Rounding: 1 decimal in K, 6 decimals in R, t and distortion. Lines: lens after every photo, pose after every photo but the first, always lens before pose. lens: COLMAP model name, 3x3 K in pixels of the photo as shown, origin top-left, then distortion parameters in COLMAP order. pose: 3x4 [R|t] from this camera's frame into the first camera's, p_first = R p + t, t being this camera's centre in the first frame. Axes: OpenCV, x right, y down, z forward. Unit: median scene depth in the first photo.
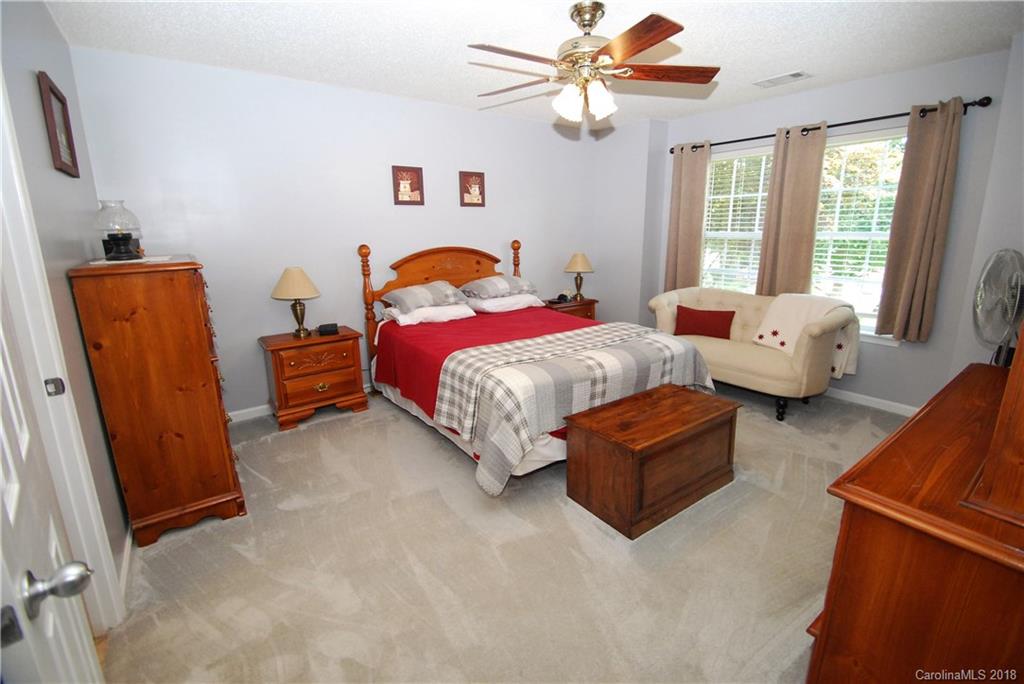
lens RADIAL K [[451.8, 0, 520.1], [0, 451.8, 330.3], [0, 0, 1]] dist [0.015525, -0.020332]
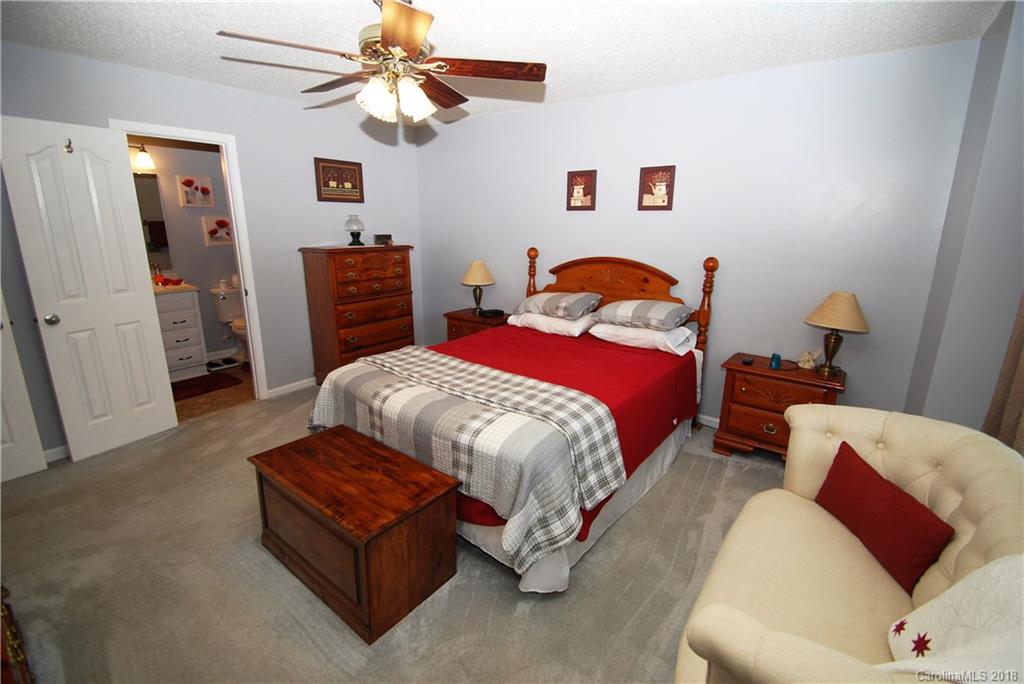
lens RADIAL K [[451.8, 0, 520.1], [0, 451.8, 330.3], [0, 0, 1]] dist [0.015525, -0.020332]
pose [[0.287607, 0.240873, -0.926964, 0.686511], [-0.224452, 0.957856, 0.179260, -0.178667], [0.931077, 0.156503, 0.329550, 0.610546]]
